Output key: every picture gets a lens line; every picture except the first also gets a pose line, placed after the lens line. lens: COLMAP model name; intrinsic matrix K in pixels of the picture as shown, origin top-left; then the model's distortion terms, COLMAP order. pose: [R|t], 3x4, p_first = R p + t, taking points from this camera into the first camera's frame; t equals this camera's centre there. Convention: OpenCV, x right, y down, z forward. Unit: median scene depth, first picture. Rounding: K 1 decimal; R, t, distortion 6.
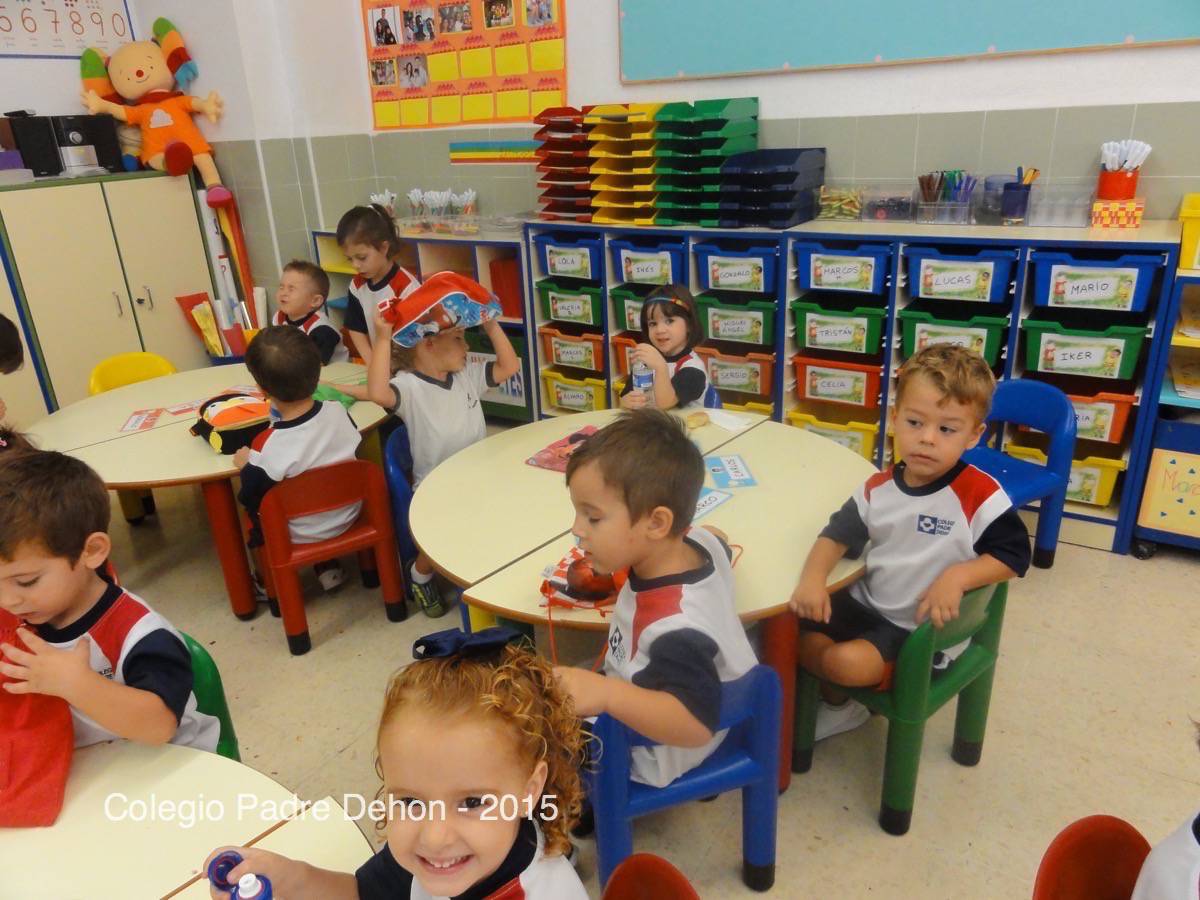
lens RADIAL K [[838.5, 0, 600.0], [0, 838.5, 450.0], [0, 0, 1]] dist [0.003743, -0.001083]
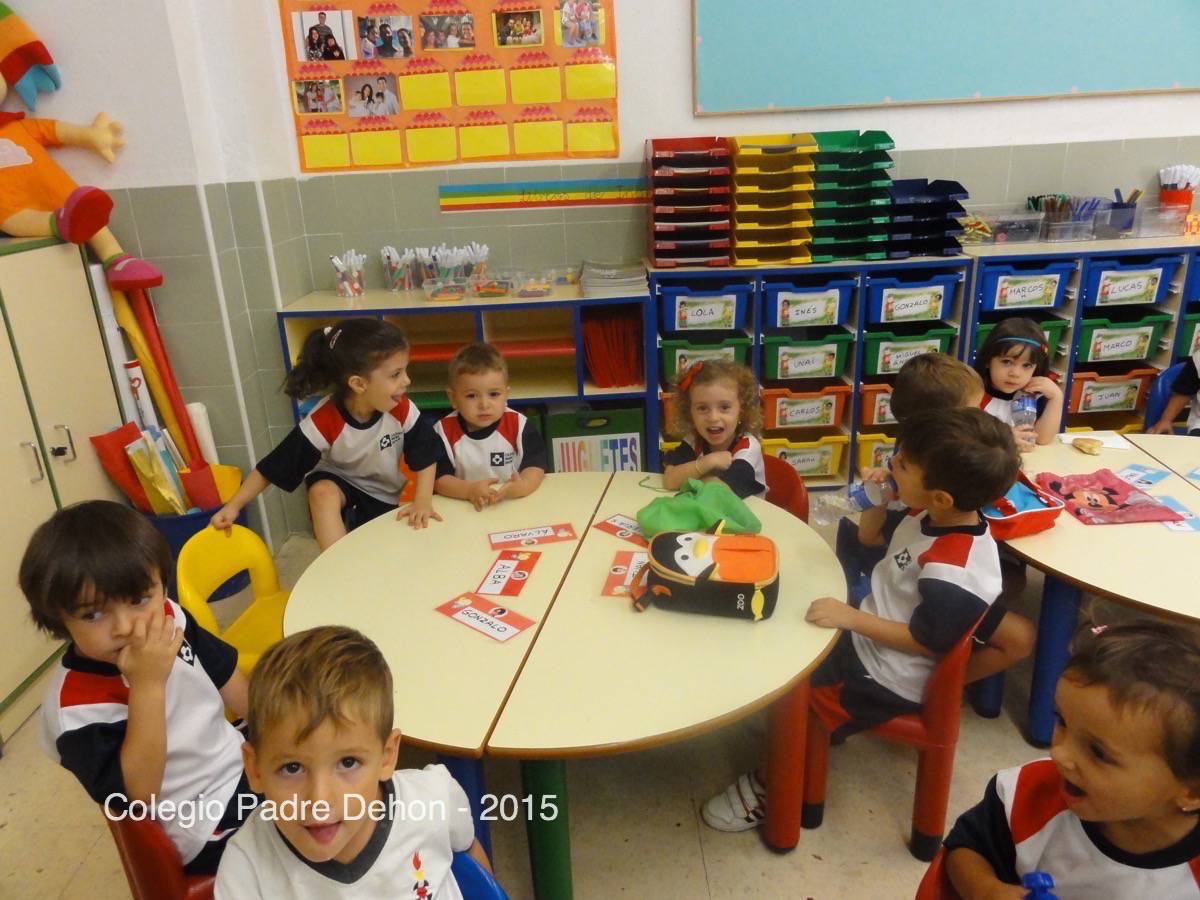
lens RADIAL K [[838.5, 0, 600.0], [0, 838.5, 450.0], [0, 0, 1]] dist [0.003743, -0.001083]
pose [[0.828846, -0.182374, 0.528919, -0.545019], [0.214624, 0.976697, 0.000442, -0.096348], [-0.516674, 0.113152, 0.848672, 0.295241]]
